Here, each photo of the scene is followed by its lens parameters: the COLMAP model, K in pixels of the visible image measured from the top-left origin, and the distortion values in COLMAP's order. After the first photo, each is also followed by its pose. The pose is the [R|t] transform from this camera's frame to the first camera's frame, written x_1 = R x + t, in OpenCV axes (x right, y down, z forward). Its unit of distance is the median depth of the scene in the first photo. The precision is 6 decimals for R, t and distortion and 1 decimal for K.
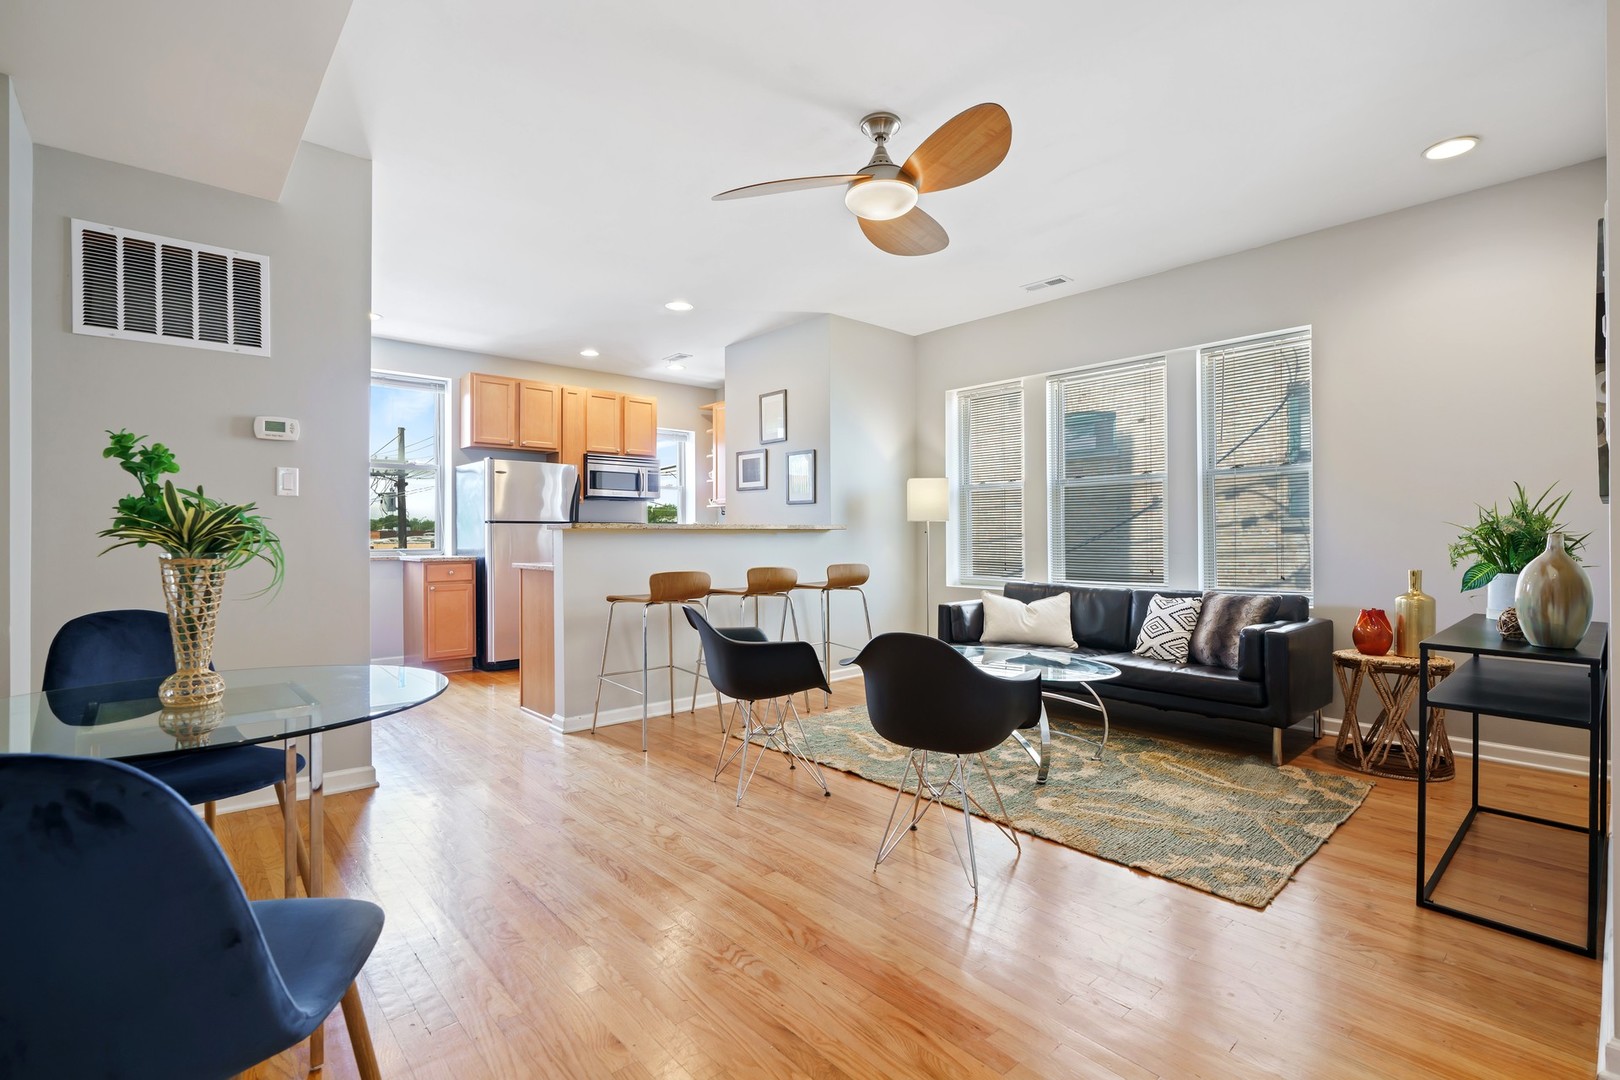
lens RADIAL K [[735.4, 0, 810.0], [0, 735.4, 540.0], [0, 0, 1]] dist [-0.009491, 0.000304]
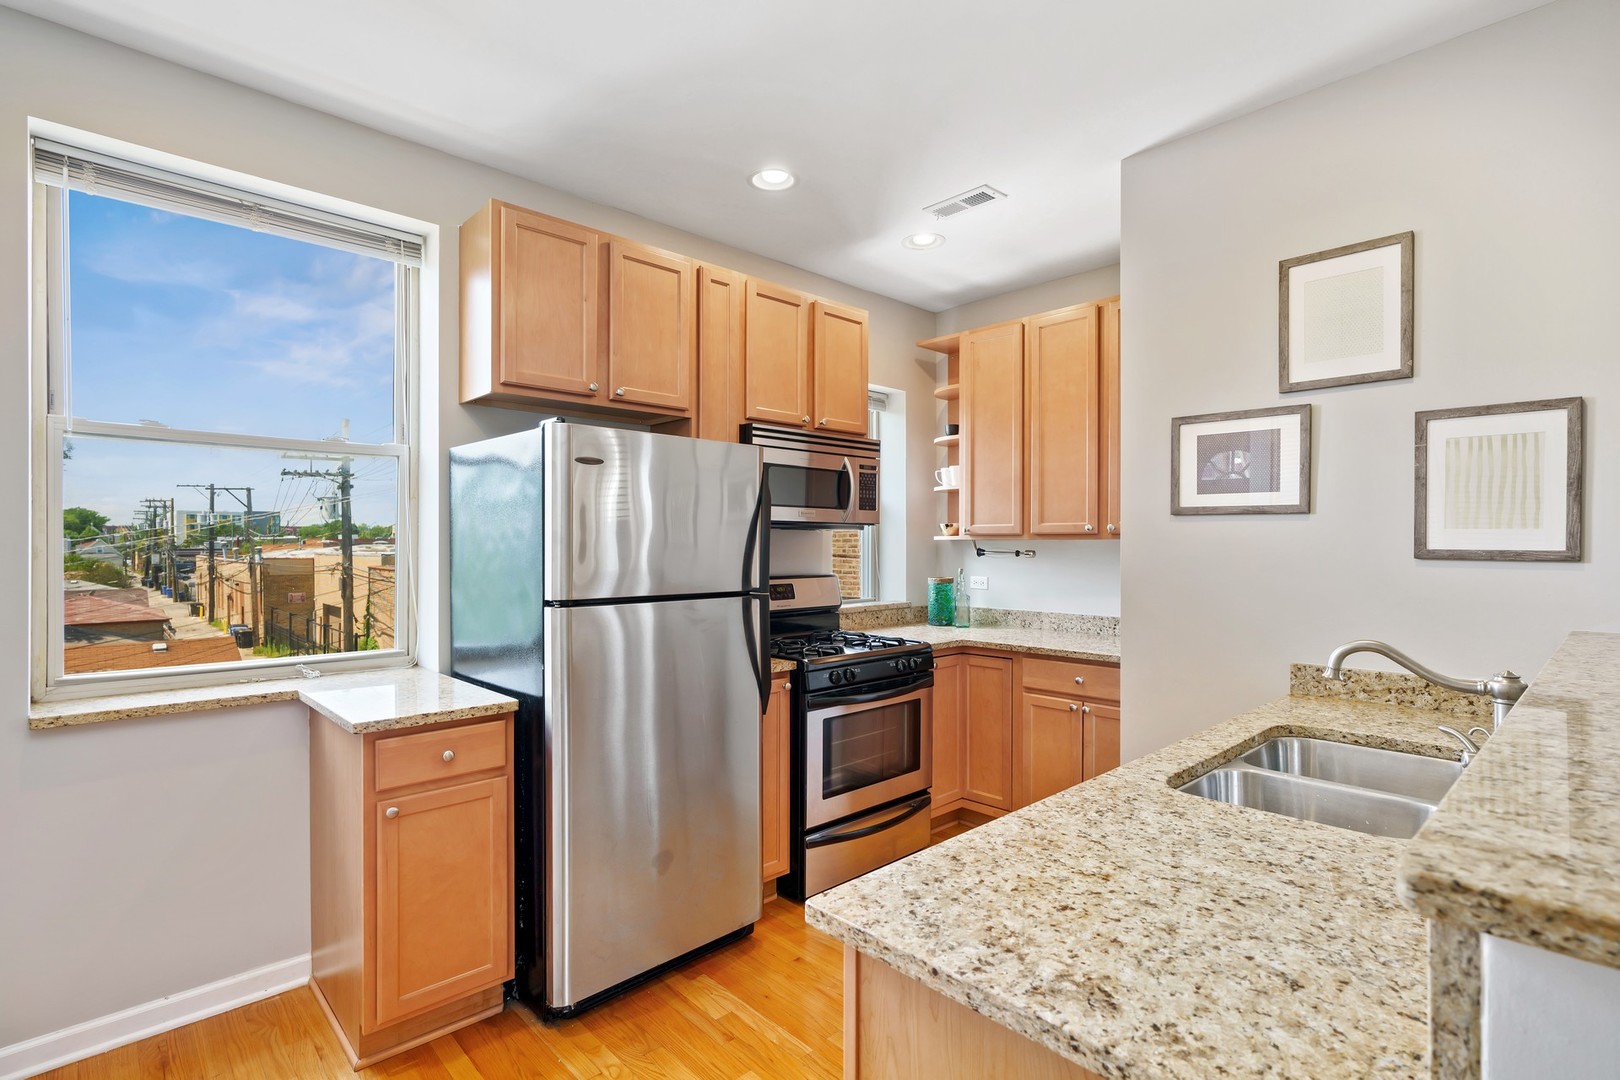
lens RADIAL K [[777.8, 0, 813.0], [0, 777.8, 548.3], [0, 0, 1]] dist [-0.001743, 0.000406]
pose [[0.999519, 0.004160, 0.030737, -0.303536], [-0.004143, 0.999991, -0.000610, -0.047188], [-0.030739, 0.000483, 0.999527, 0.582342]]
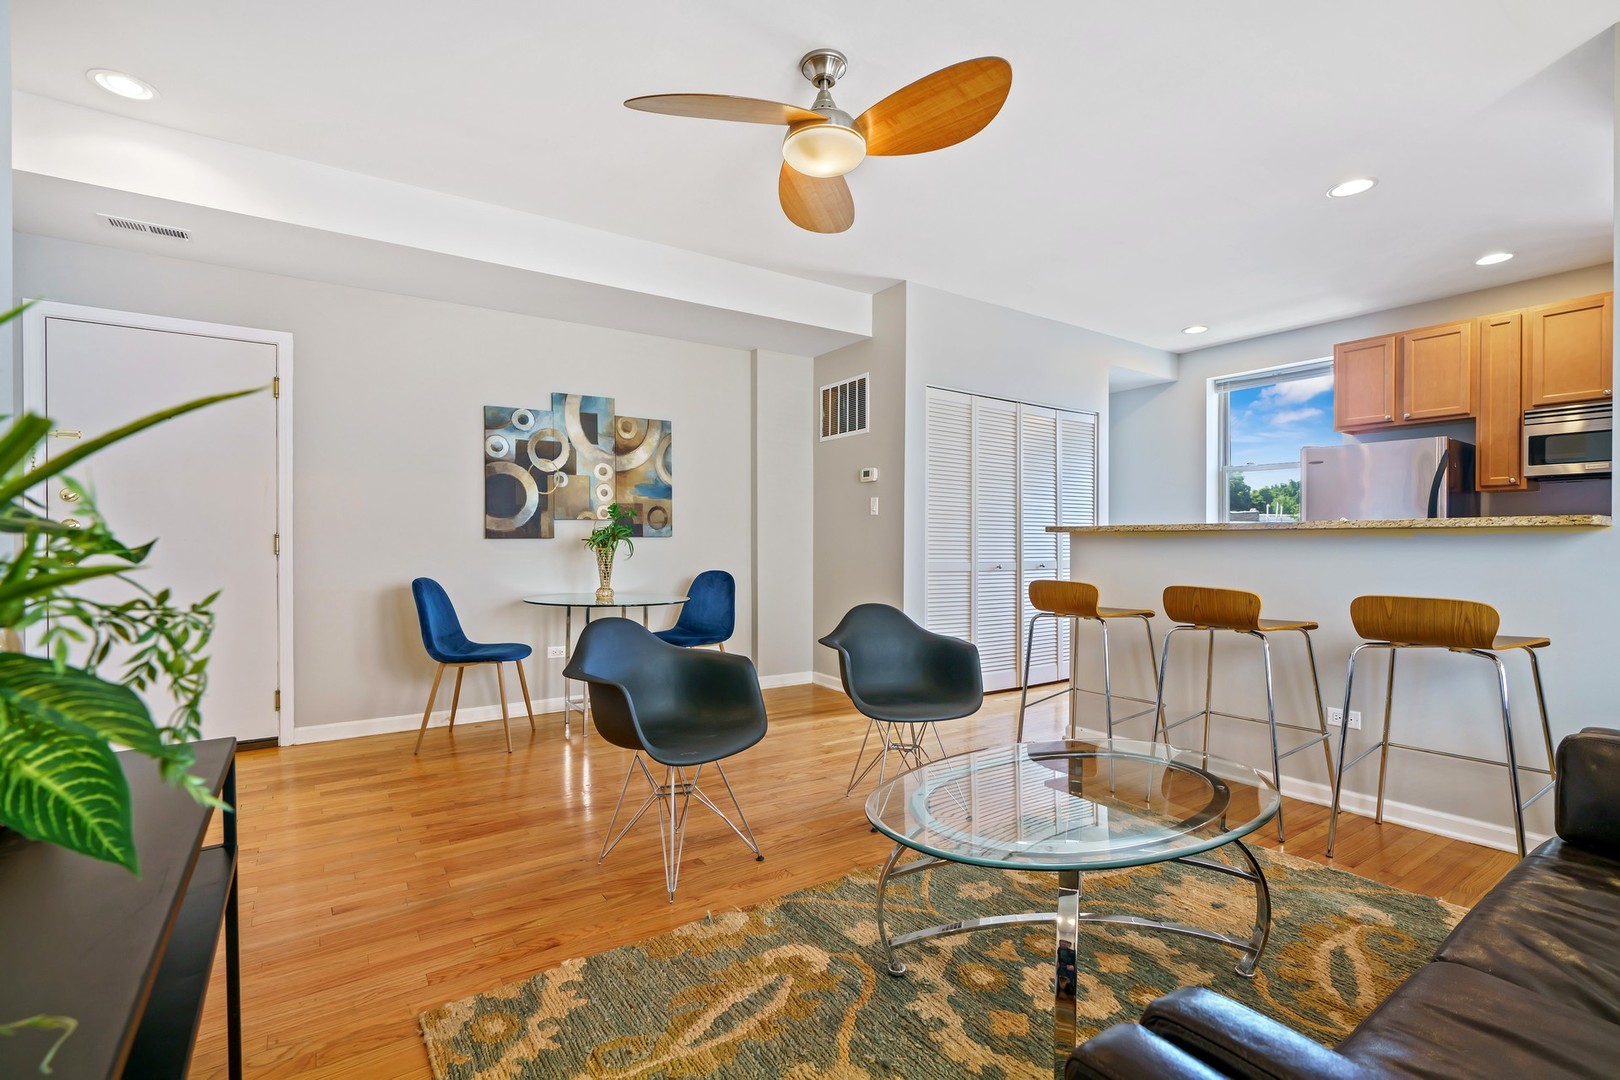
lens RADIAL K [[750.5, 0, 815.6], [0, 750.5, 545.7], [0, 0, 1]] dist [-0.000097, 0.000134]
pose [[-0.128493, 0.009768, -0.991662, 0.457355], [-0.006636, 0.999921, 0.010709, -0.003891], [0.991688, 0.007956, -0.128418, 0.513454]]
